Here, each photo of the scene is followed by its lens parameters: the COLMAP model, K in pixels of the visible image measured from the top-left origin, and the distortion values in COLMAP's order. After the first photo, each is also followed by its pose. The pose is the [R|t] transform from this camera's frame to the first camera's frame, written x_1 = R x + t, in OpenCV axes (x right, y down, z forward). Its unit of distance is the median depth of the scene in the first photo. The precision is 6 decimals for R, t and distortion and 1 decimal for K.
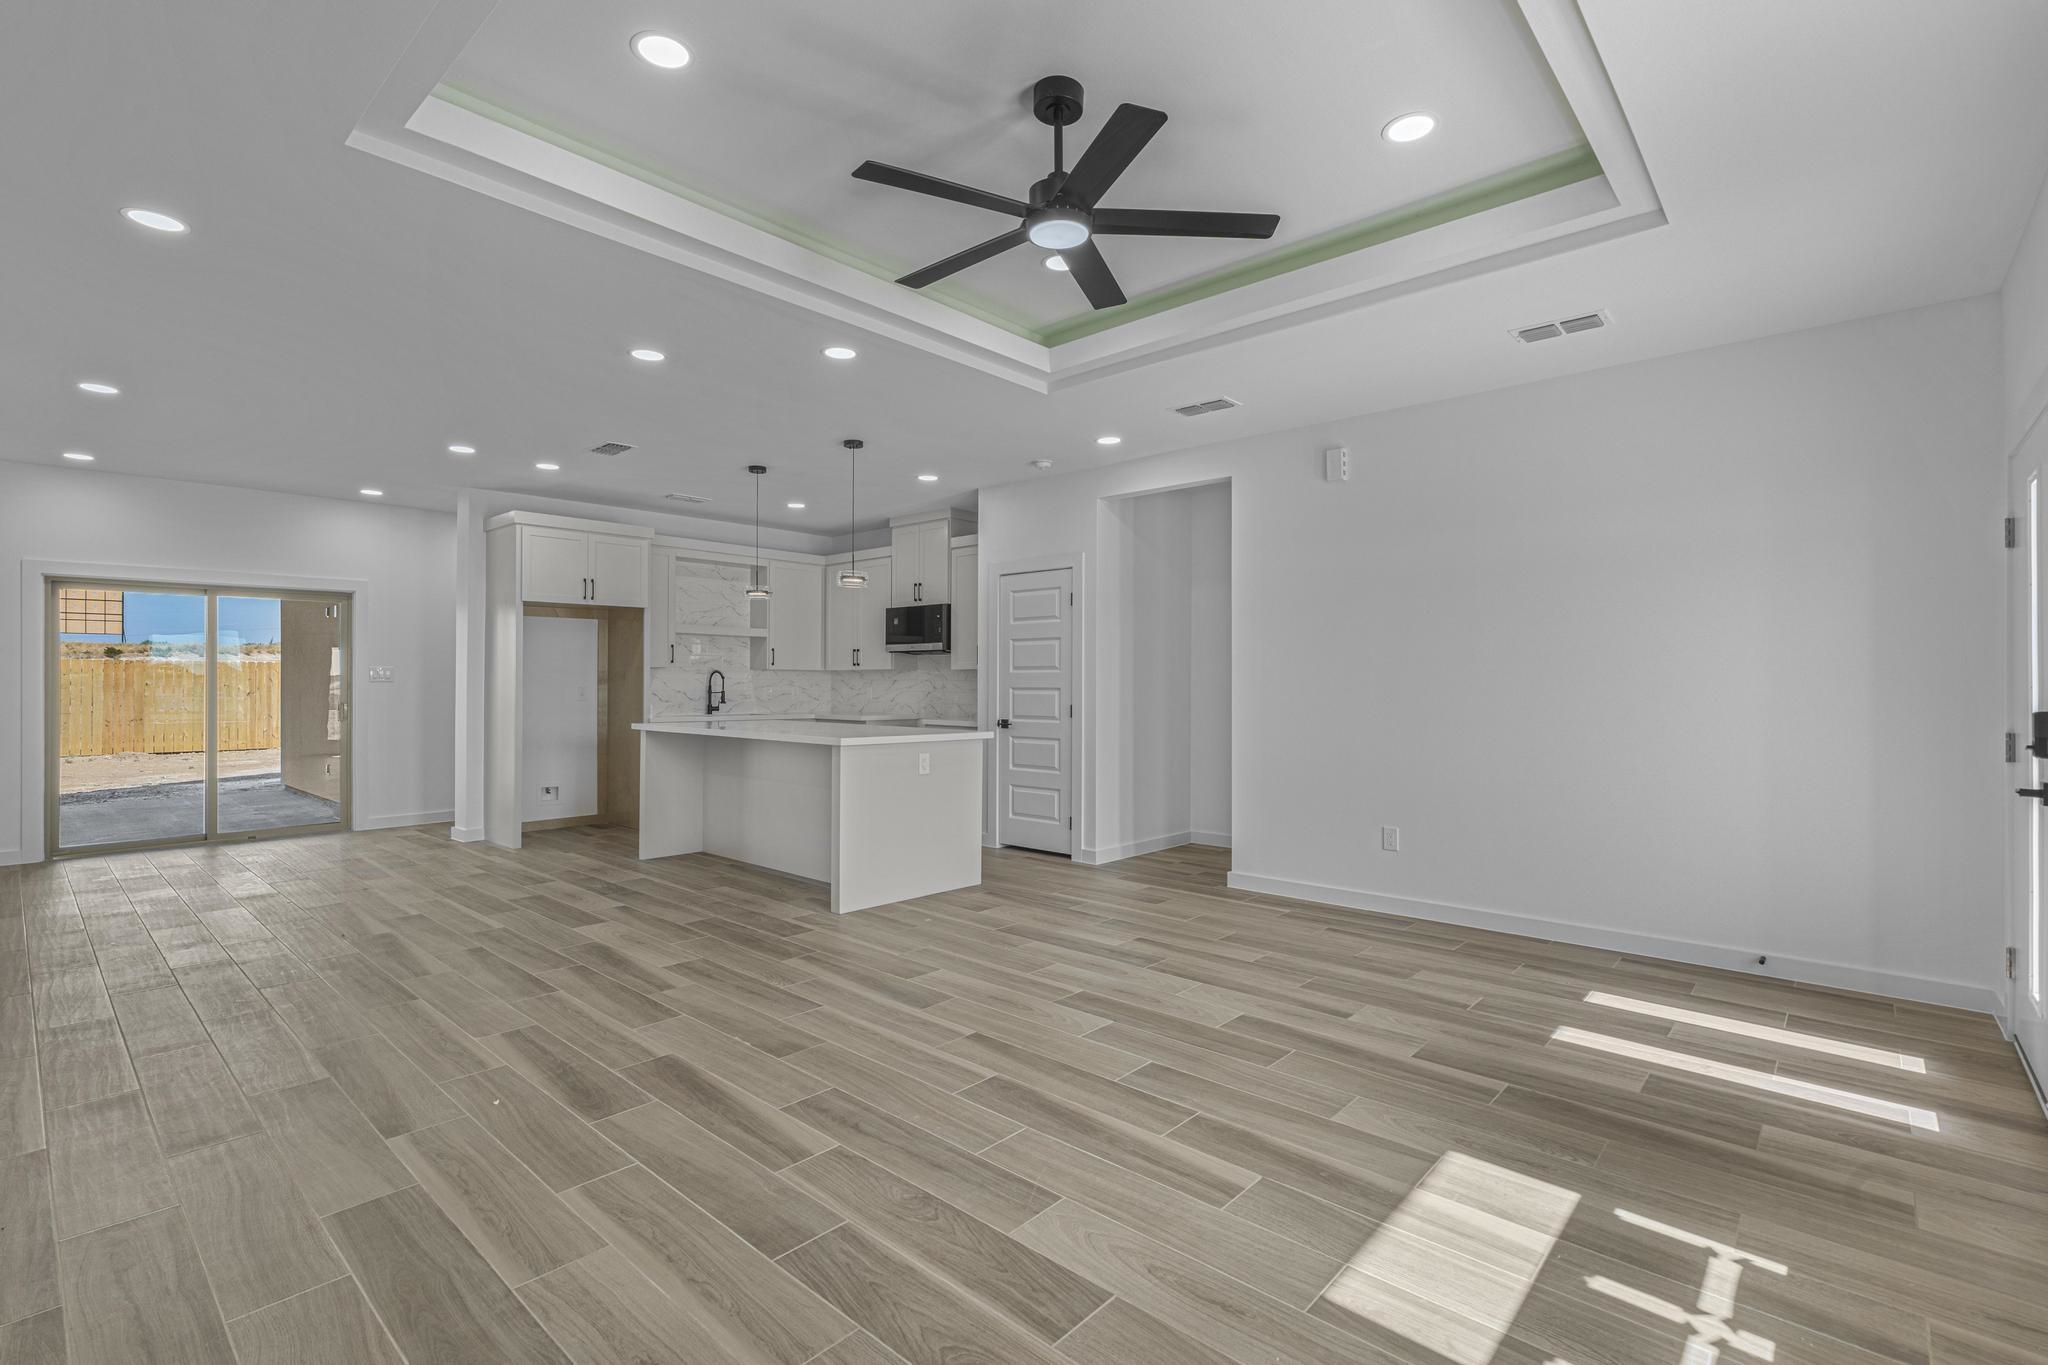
lens RADIAL K [[930.8, 0, 1009.3], [0, 930.8, 673.8], [0, 0, 1]] dist [-0.002511, 0.001772]
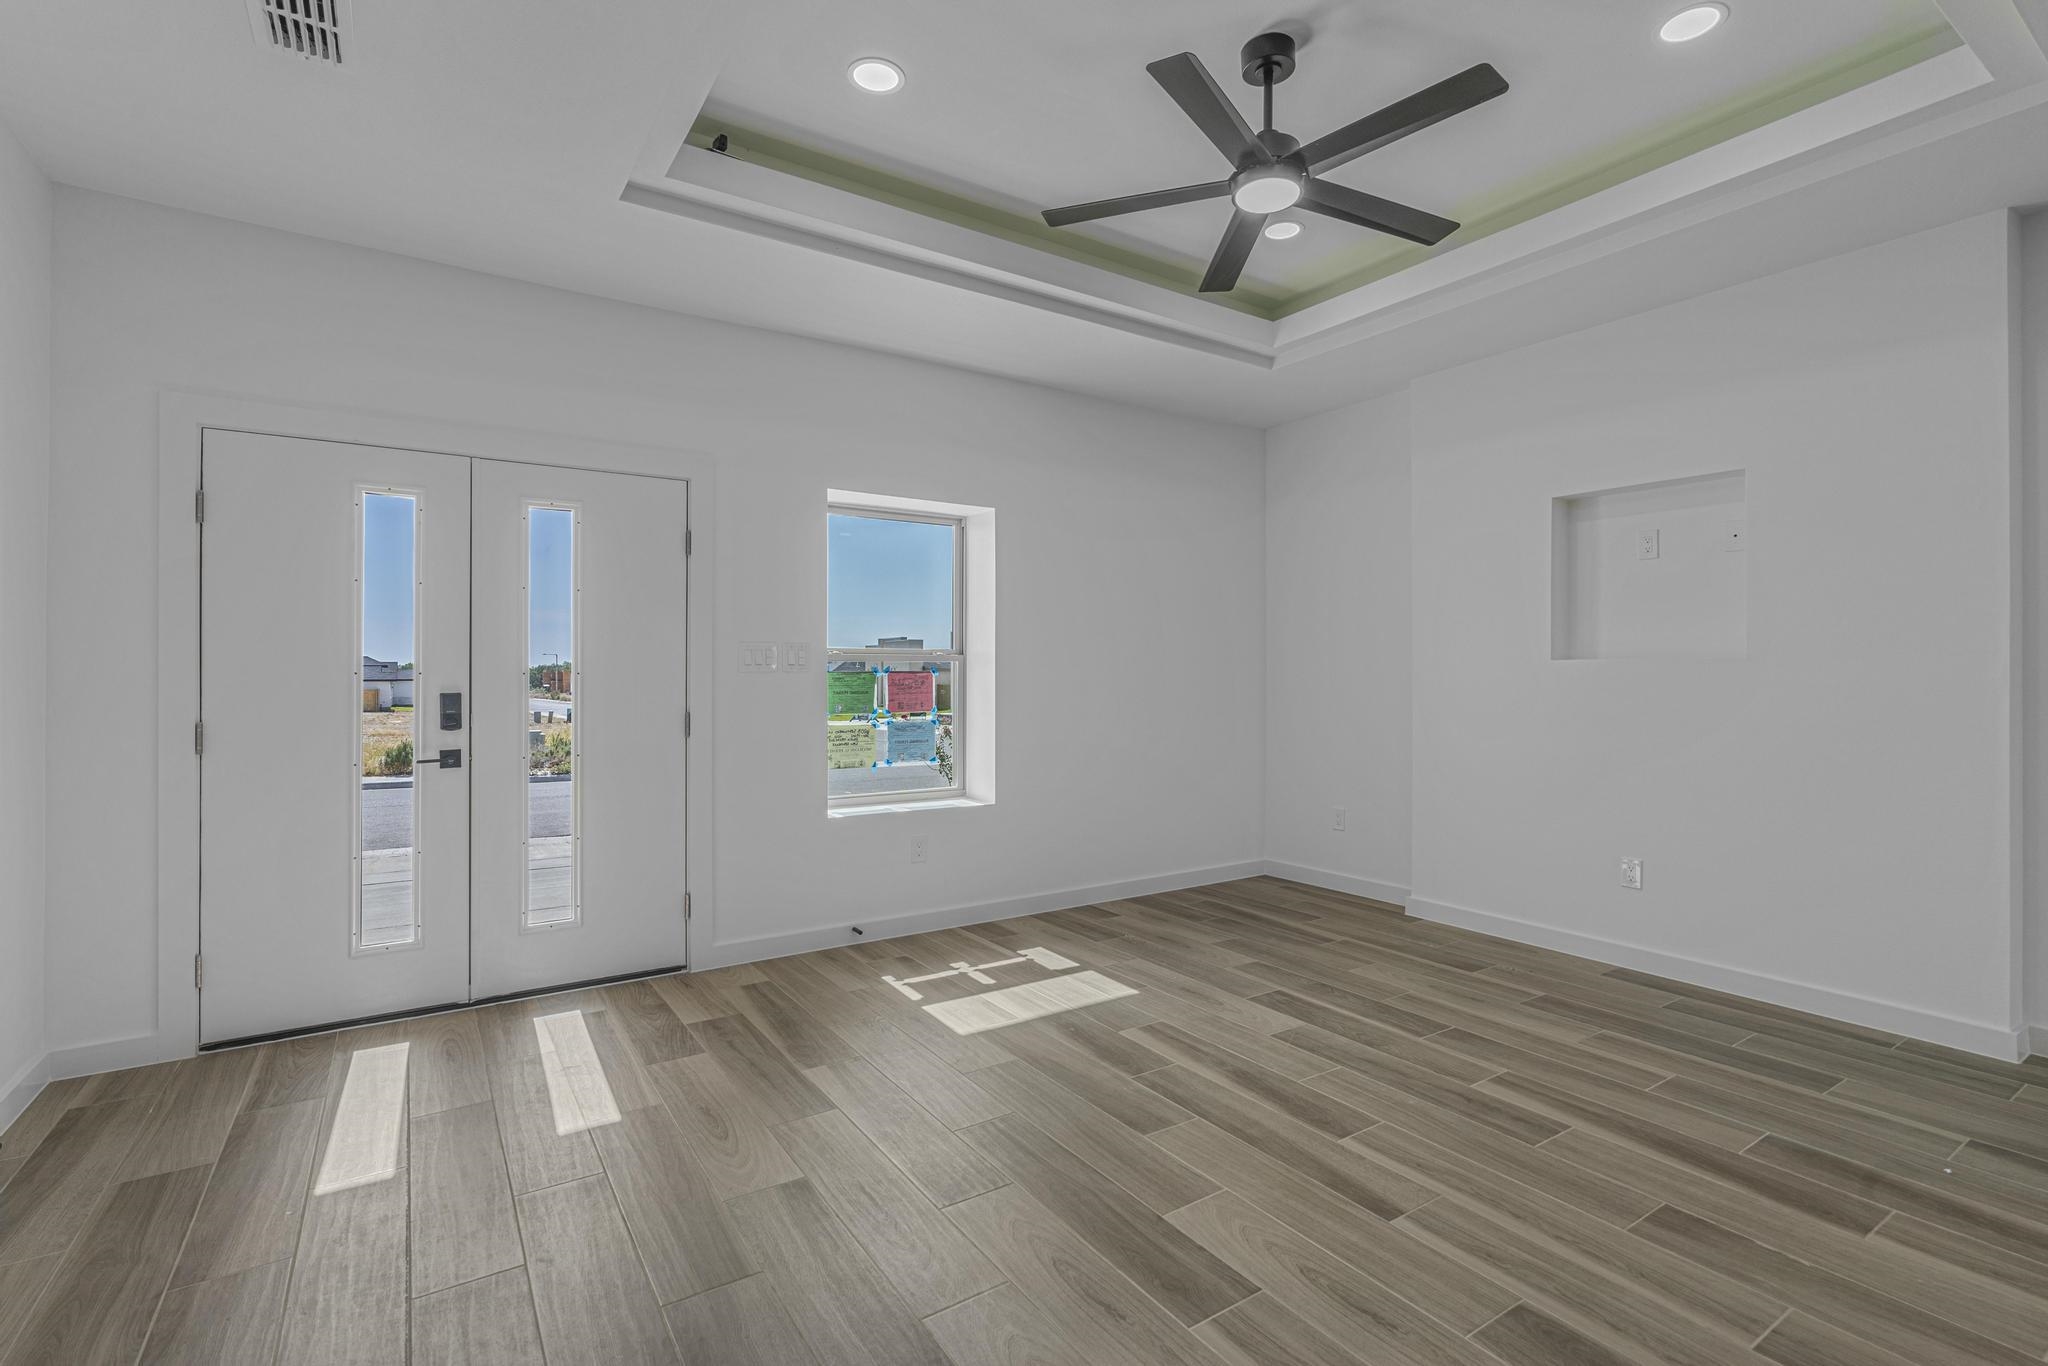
lens RADIAL K [[930.8, 0, 1034.4], [0, 930.8, 671.6], [0, 0, 1]] dist [-0.002511, 0.001772]
pose [[-0.973508, -0.001579, 0.228647, 0.043627], [-0.006350, 0.999777, -0.020130, 0.019568], [-0.228564, -0.021048, -0.973301, 1.311630]]
